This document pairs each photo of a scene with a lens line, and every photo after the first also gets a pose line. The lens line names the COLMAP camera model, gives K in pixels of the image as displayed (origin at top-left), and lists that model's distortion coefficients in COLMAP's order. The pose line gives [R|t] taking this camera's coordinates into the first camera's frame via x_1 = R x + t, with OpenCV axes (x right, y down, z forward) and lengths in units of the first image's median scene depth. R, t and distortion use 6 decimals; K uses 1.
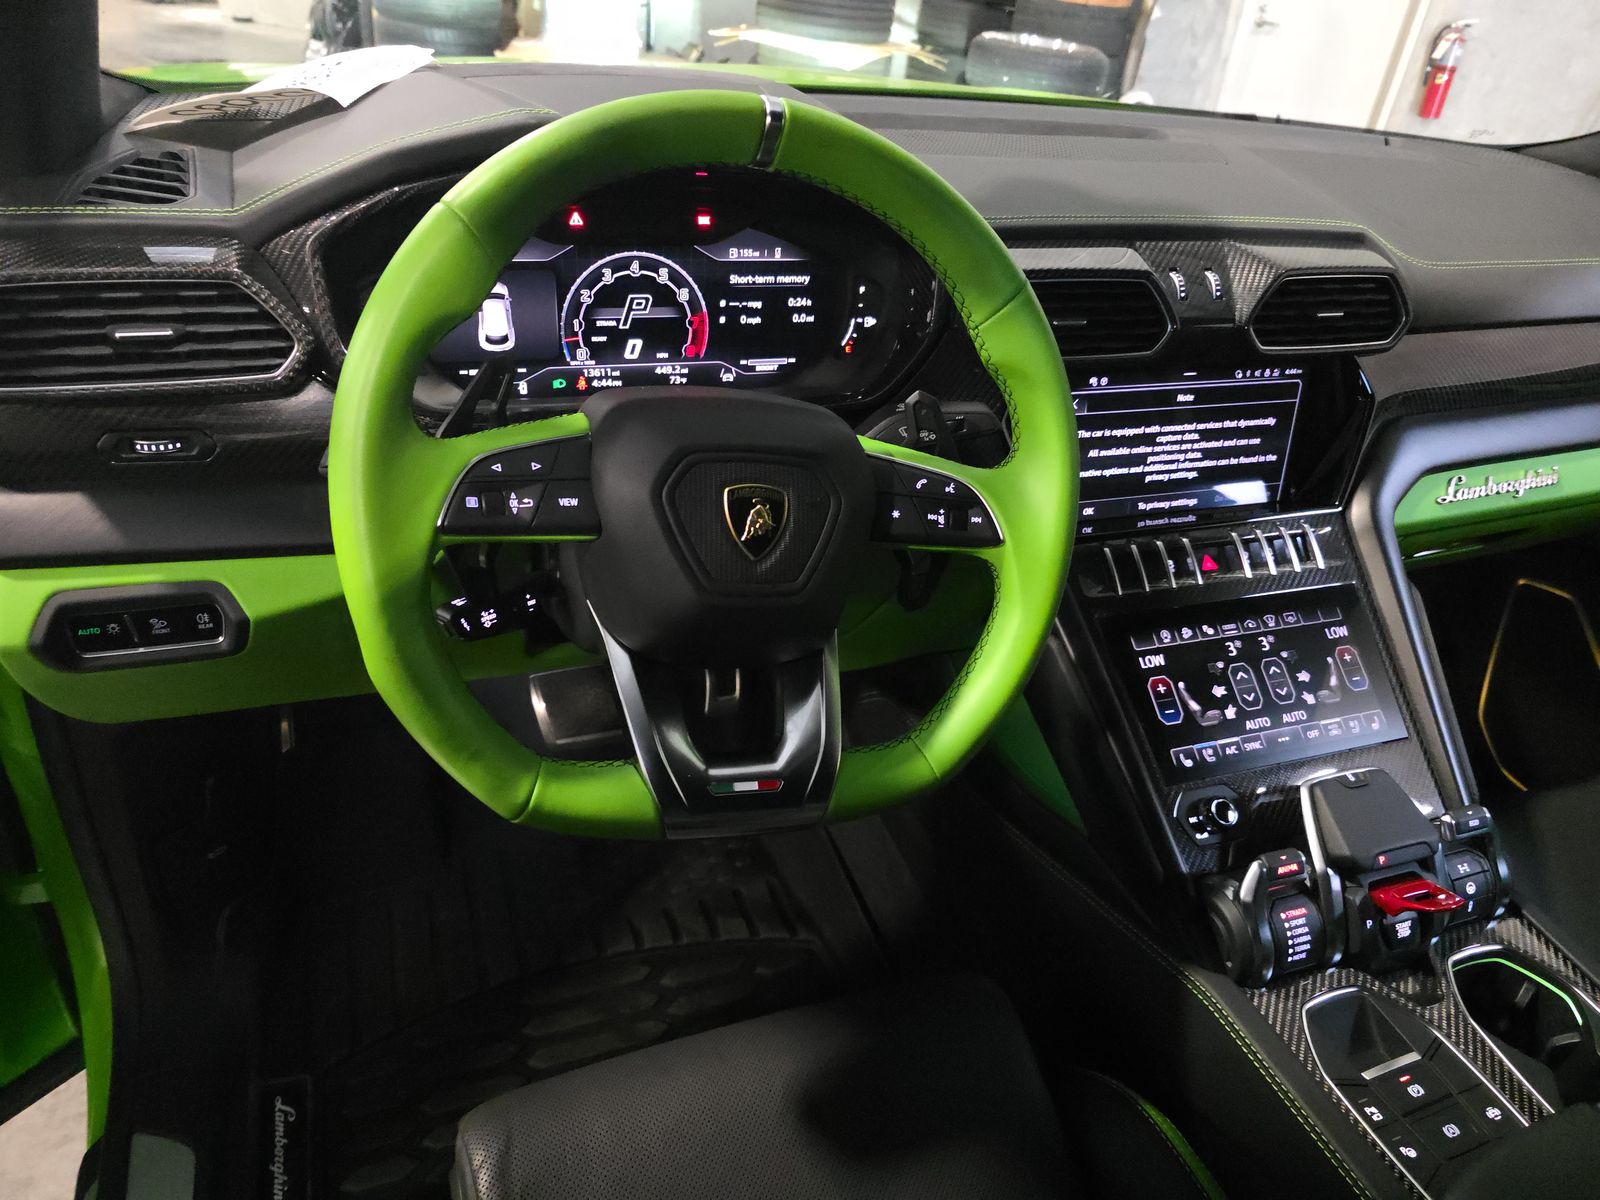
lens RADIAL K [[1096.4, 0, 795.1], [0, 1096.4, 603.4], [0, 0, 1]] dist [0.049294, -0.046623]
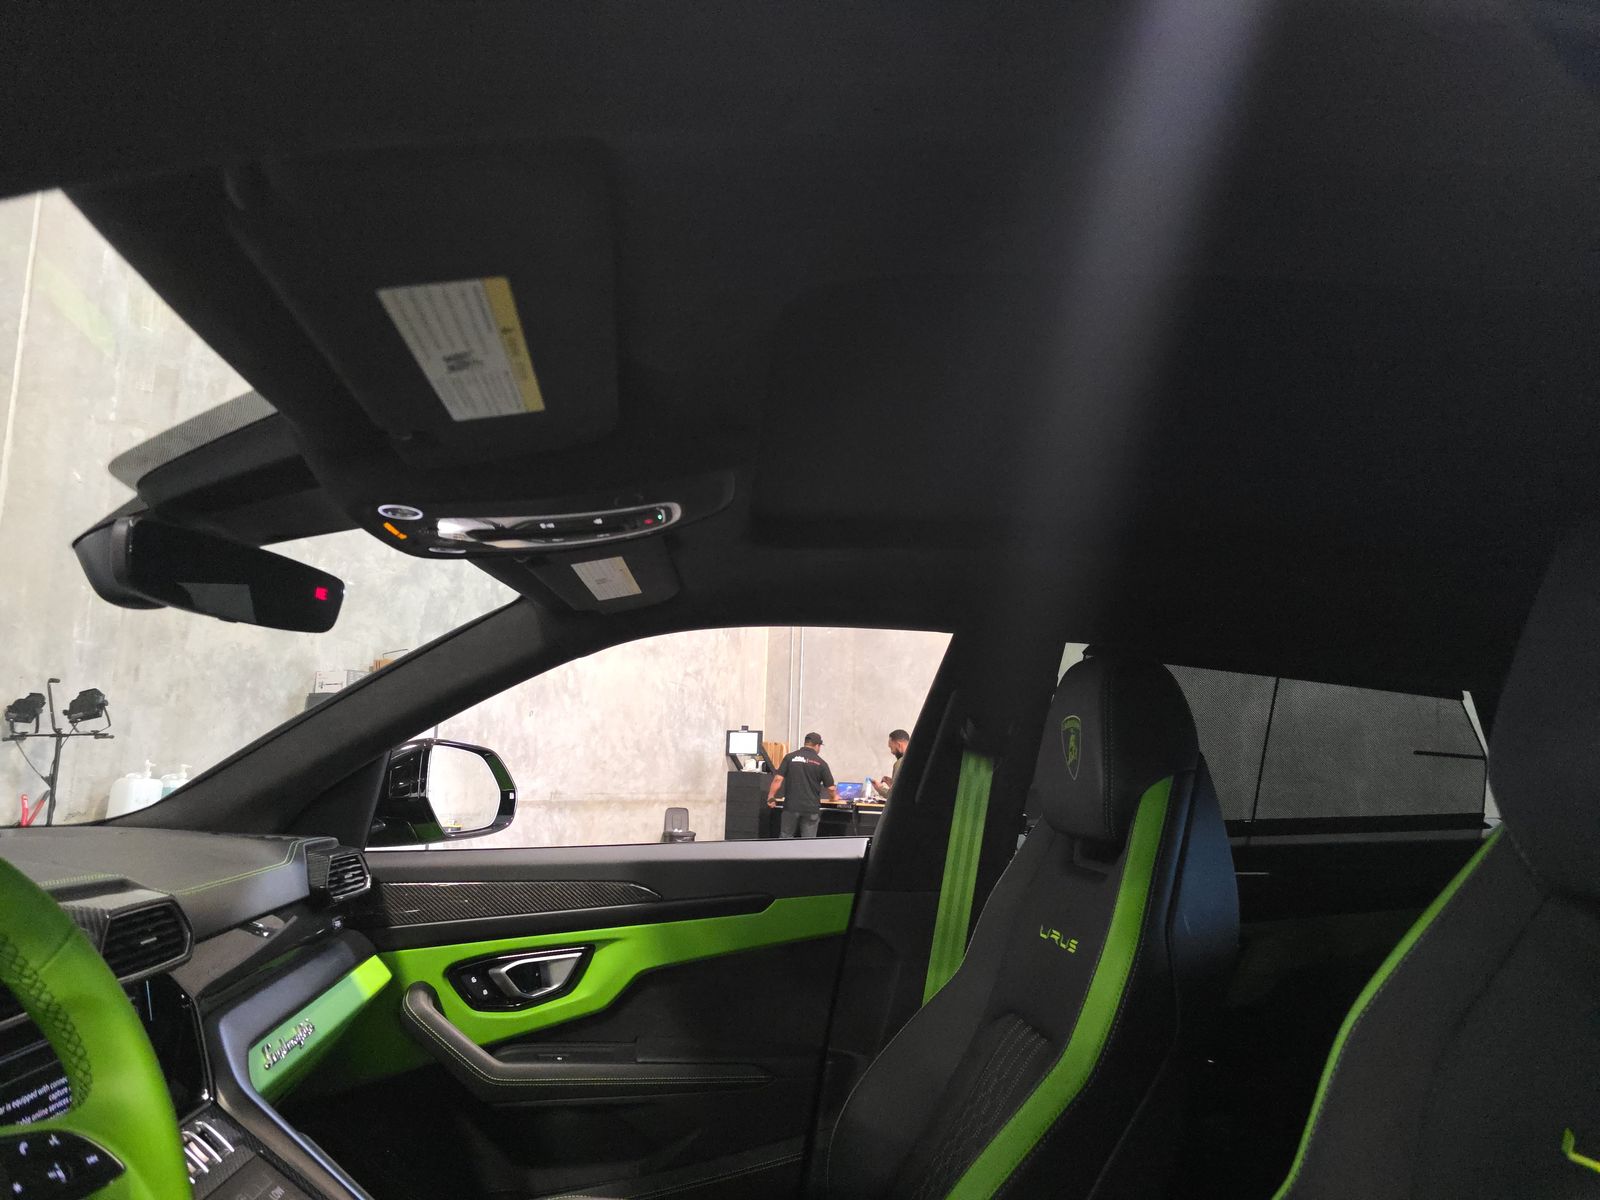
lens RADIAL K [[1096.4, 0, 784.1], [0, 1096.4, 612.7], [0, 0, 1]] dist [0.049294, -0.046623]
pose [[0.296405, 0.030233, 0.954584, -0.478077], [0.524280, 0.830287, -0.189089, 0.021906], [-0.798295, 0.556516, 0.230251, 0.027380]]
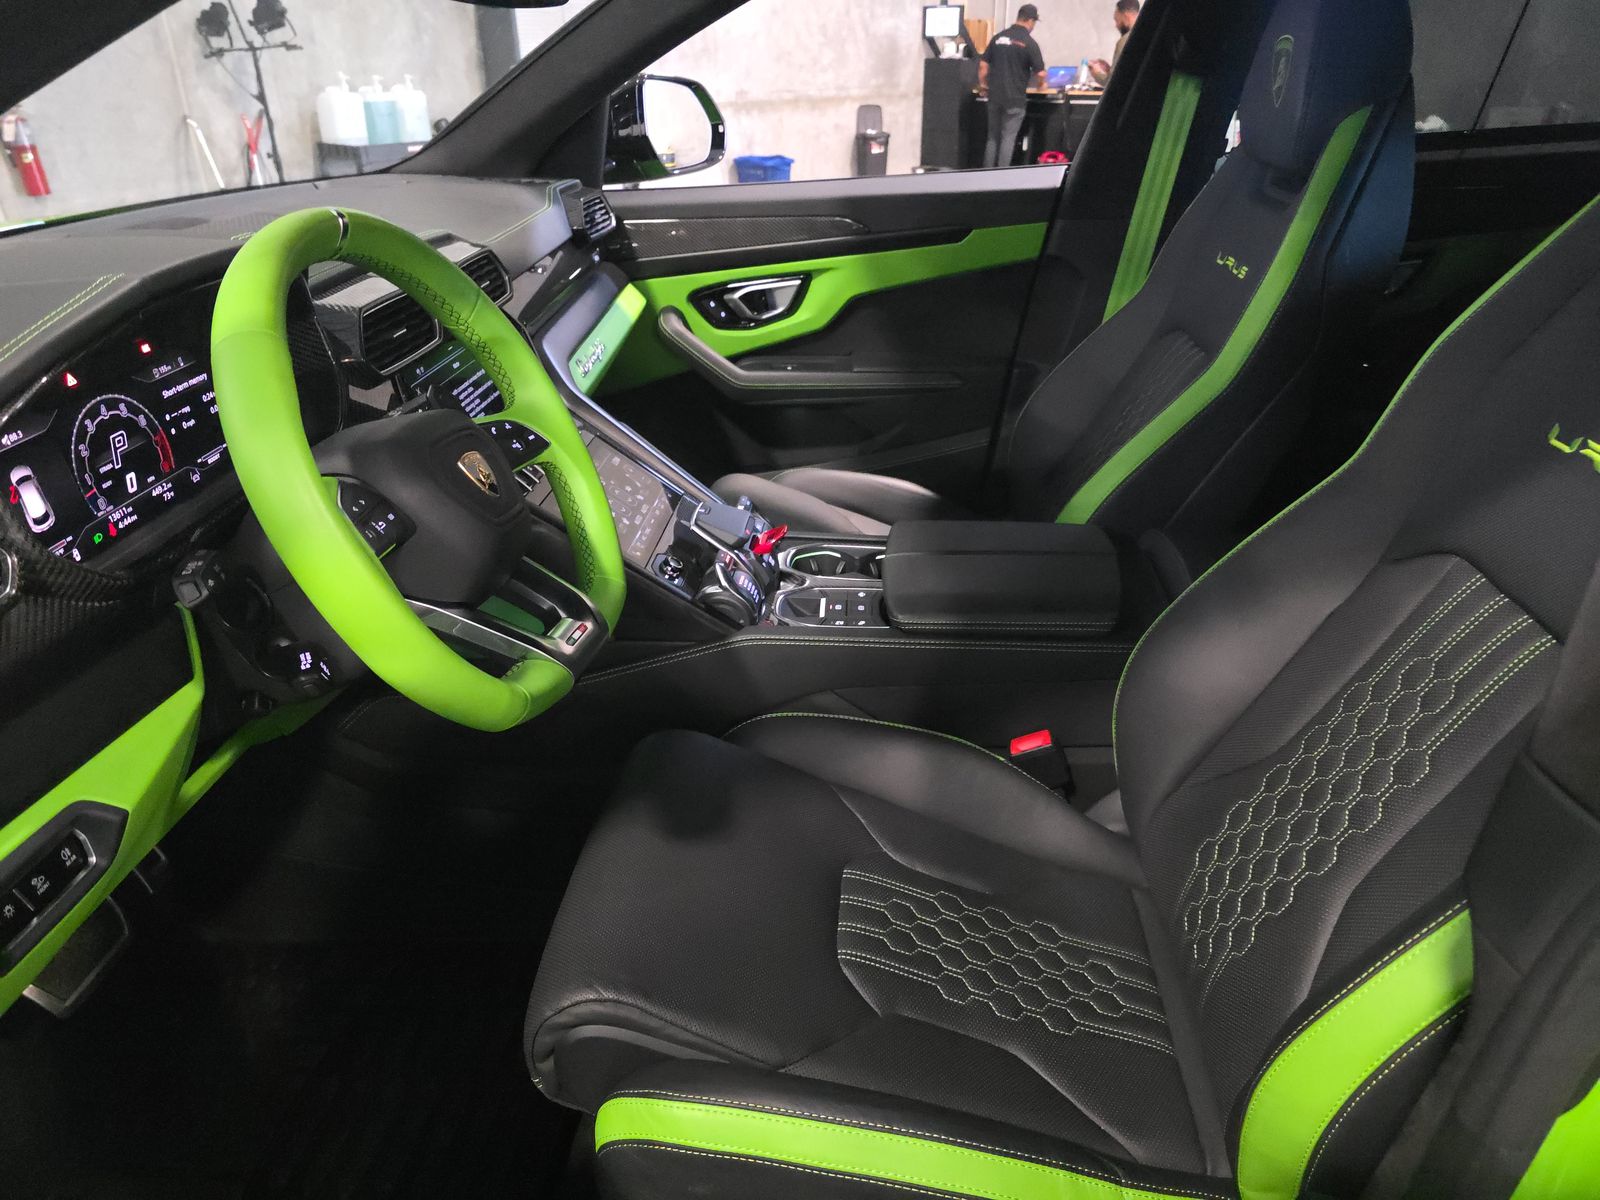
lens RADIAL K [[1096.4, 0, 807.5], [0, 1096.4, 608.5], [0, 0, 1]] dist [0.049294, -0.046623]
pose [[0.425842, -0.507982, 0.748741, -0.748283], [0.539450, 0.806902, 0.240632, -0.037172], [-0.726397, 0.301438, 0.617643, -0.112377]]
